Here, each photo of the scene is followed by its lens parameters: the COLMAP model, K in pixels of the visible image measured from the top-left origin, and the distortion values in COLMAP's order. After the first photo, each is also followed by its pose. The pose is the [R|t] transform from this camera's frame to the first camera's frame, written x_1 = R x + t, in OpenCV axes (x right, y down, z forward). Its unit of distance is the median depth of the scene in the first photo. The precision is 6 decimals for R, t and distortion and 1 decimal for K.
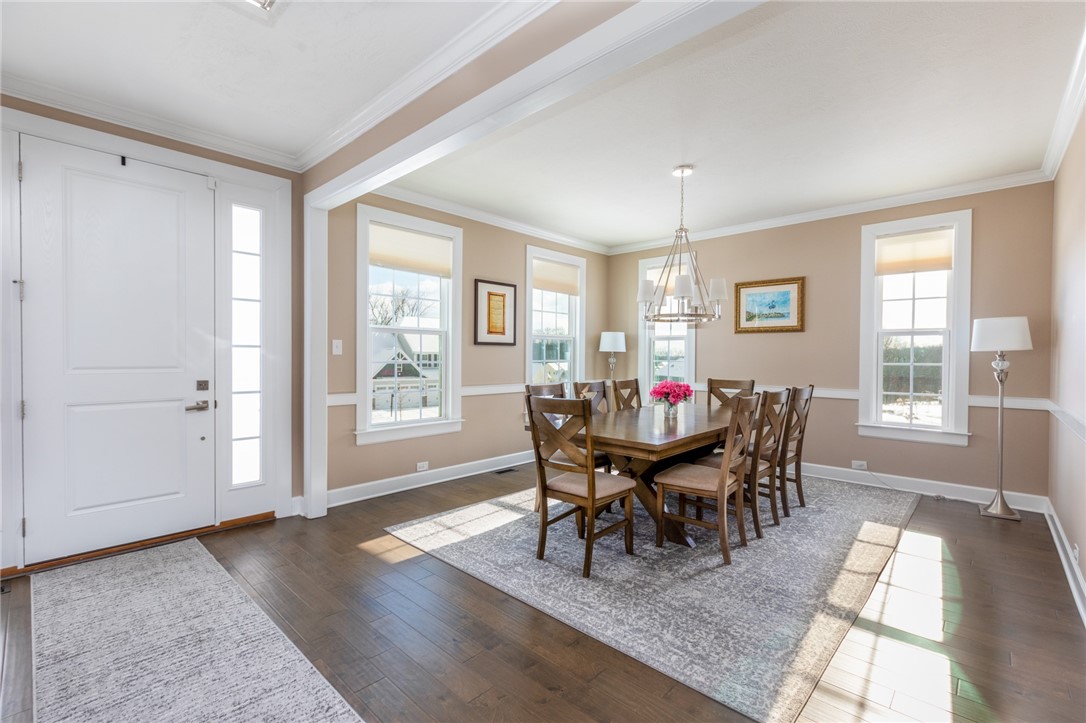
lens RADIAL K [[483.3, 0, 542.1], [0, 483.3, 362.4], [0, 0, 1]] dist [0.003652, 0.000710]
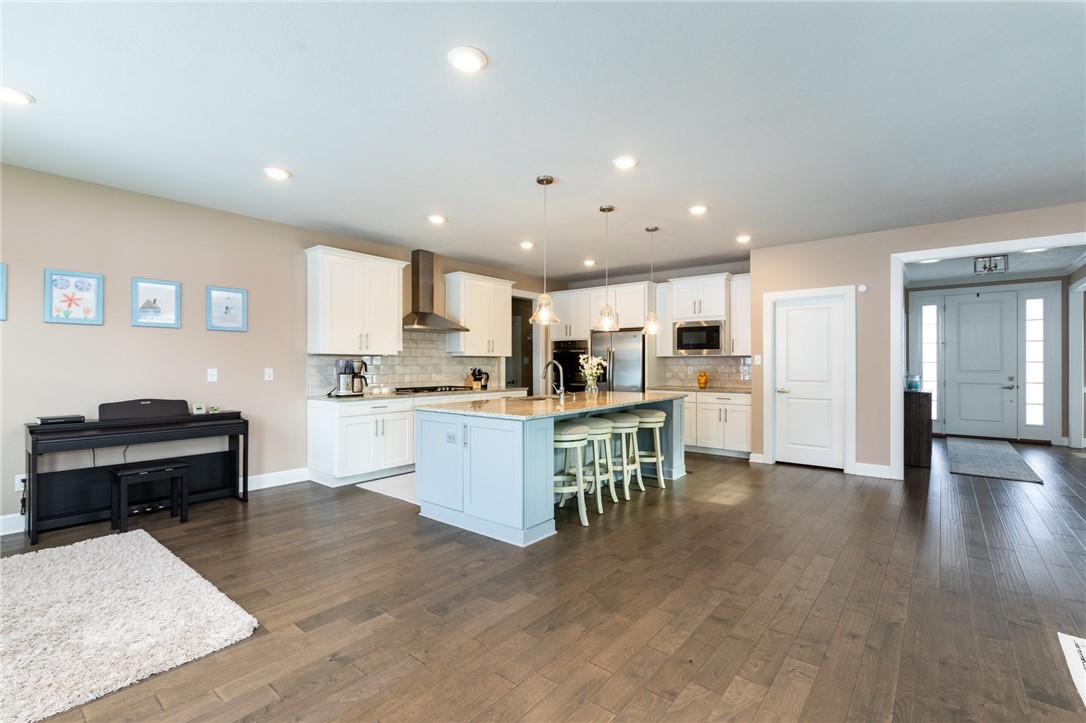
lens RADIAL K [[483.3, 0, 542.8], [0, 483.3, 363.3], [0, 0, 1]] dist [0.003652, 0.000710]
pose [[0.066308, -0.003891, -0.997792, 1.492826], [-0.012569, 0.999910, -0.004734, 0.011784], [0.997720, 0.012855, 0.066253, -1.424963]]
